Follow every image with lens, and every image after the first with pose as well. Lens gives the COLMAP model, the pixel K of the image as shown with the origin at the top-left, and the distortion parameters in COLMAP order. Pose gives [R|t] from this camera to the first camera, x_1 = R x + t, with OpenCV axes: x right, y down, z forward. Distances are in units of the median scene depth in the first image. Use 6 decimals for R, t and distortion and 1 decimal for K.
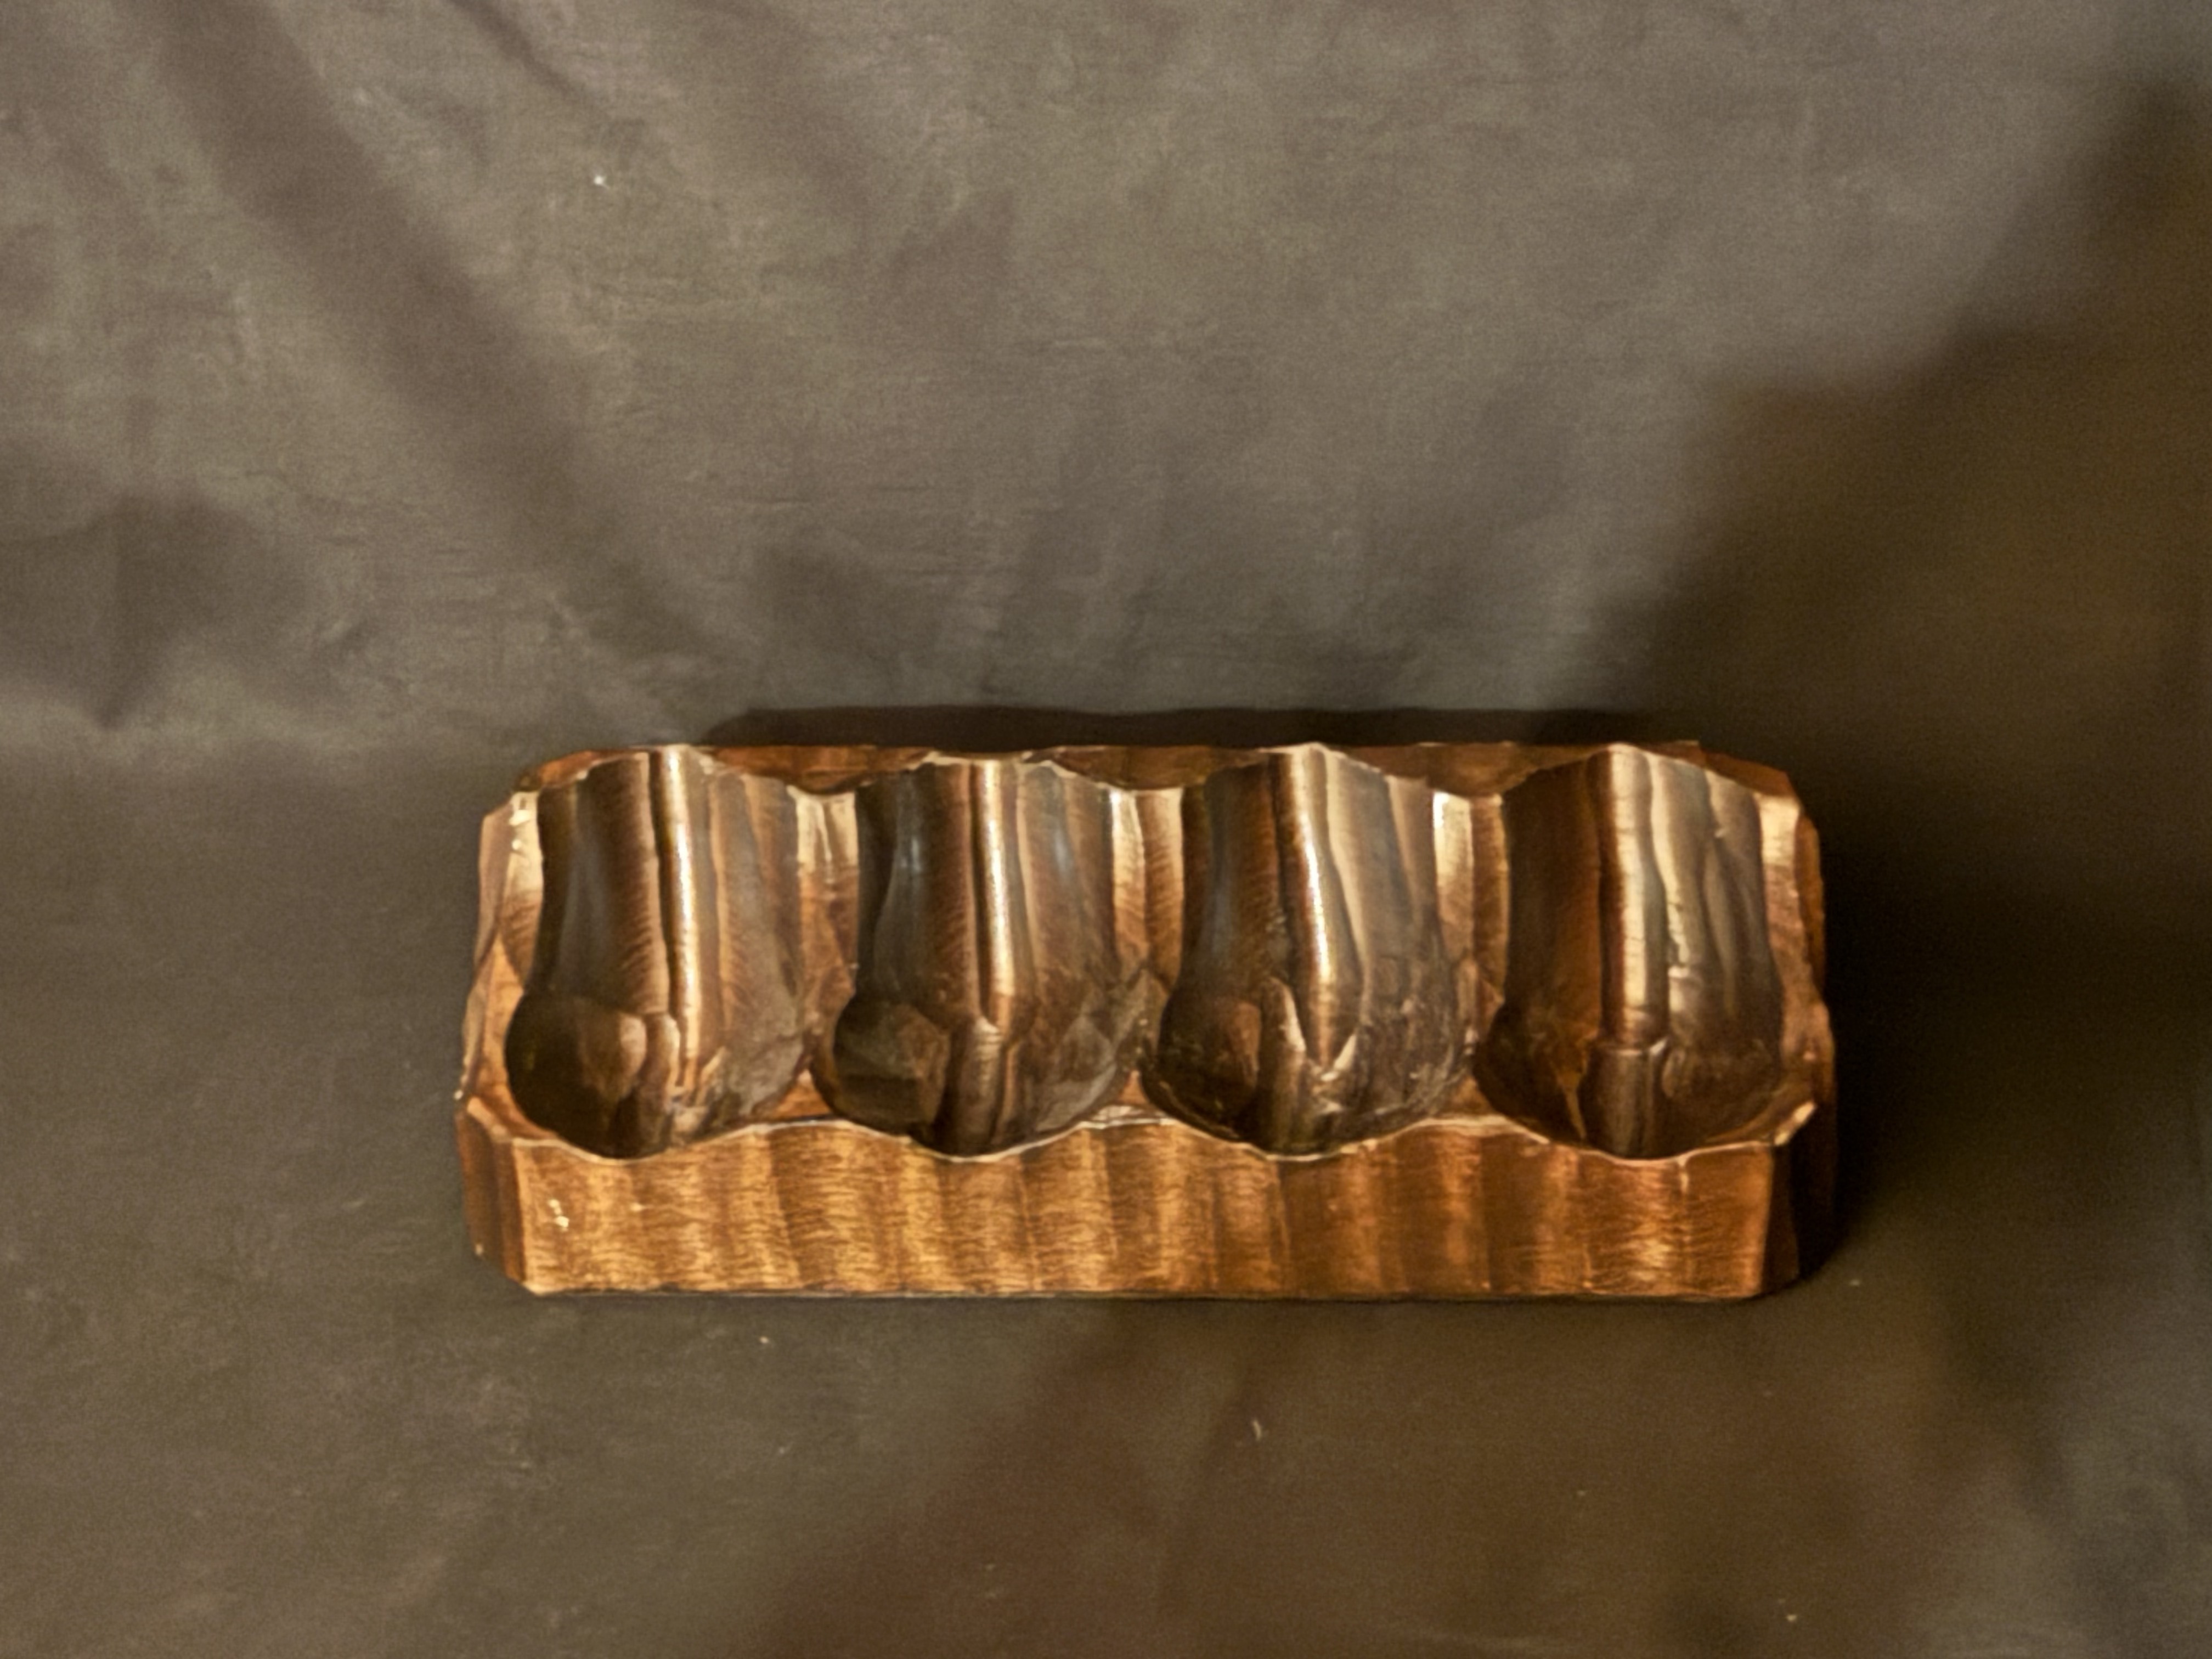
lens RADIAL K [[4150.5, 0, 1106.0], [0, 4150.5, 829.5], [0, 0, 1]] dist [0.361744, -0.021593]
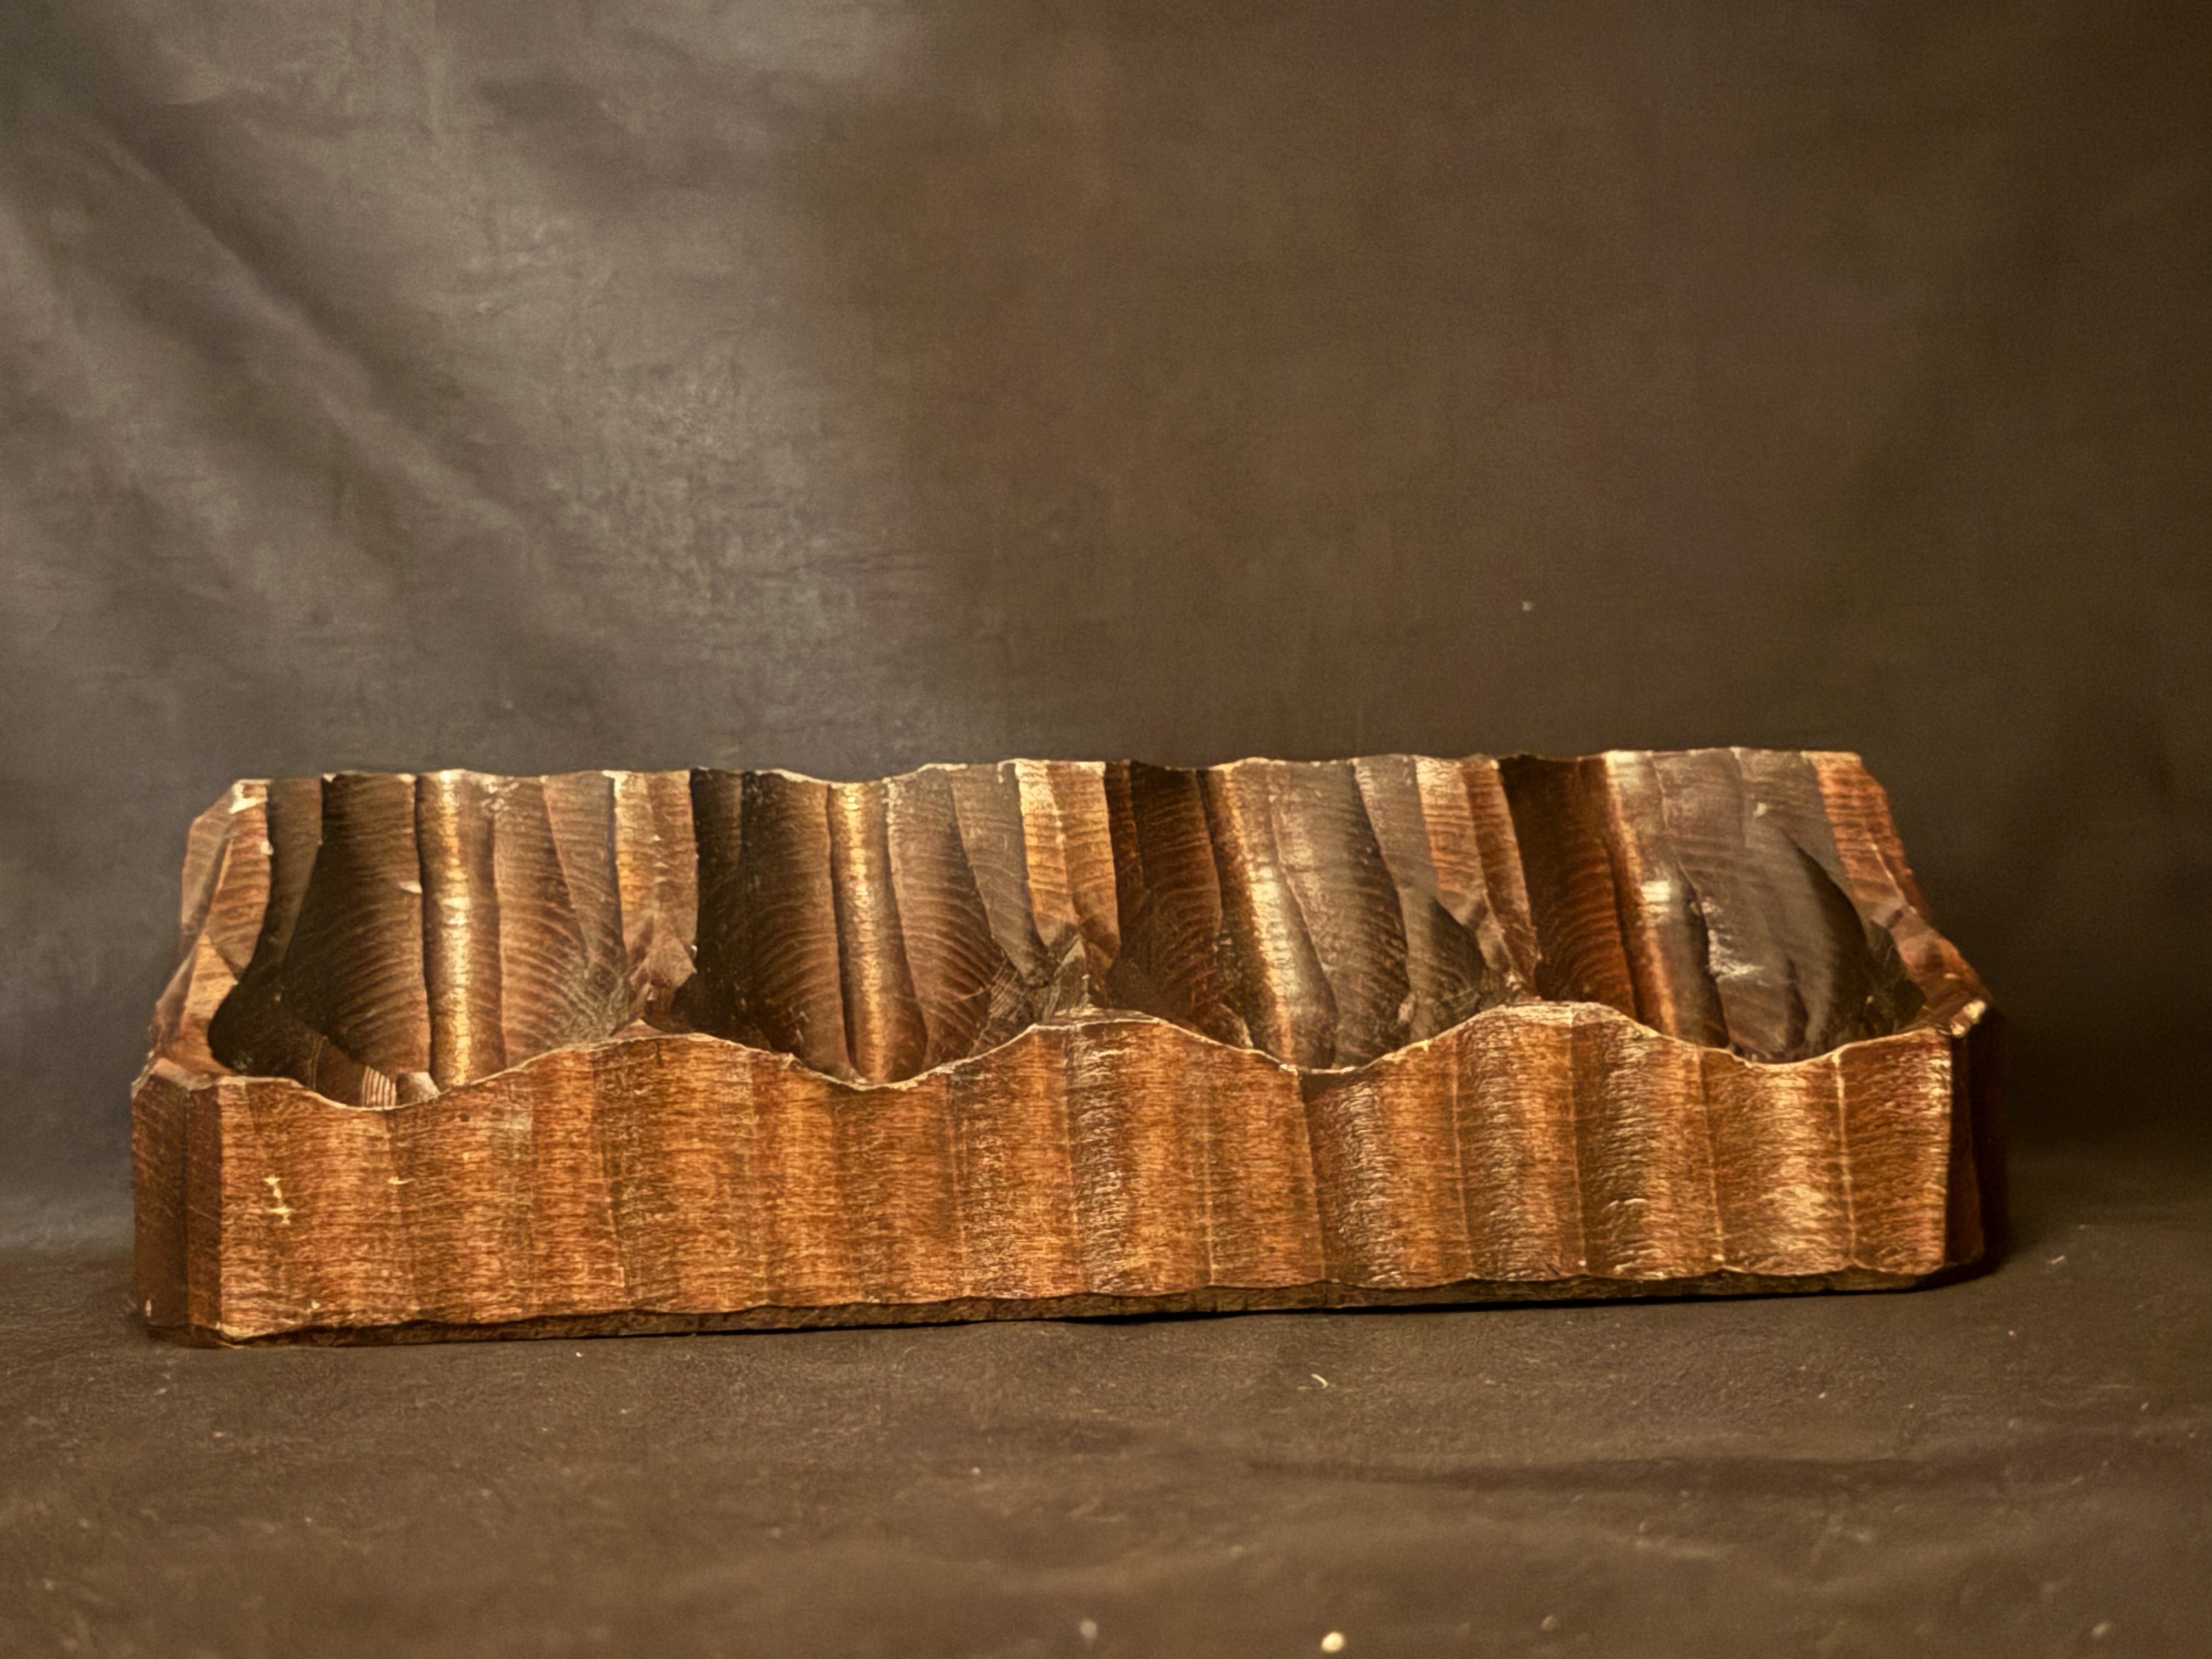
lens RADIAL K [[3180.9, 0, 1106.0], [0, 3180.9, 829.5], [0, 0, 1]] dist [0.198519, -0.018527]
pose [[0.988683, 0.012303, 0.149514, -0.076096], [0.053012, 0.903682, -0.424910, 0.273904], [-0.140341, 0.428027, 0.892803, 0.477120]]
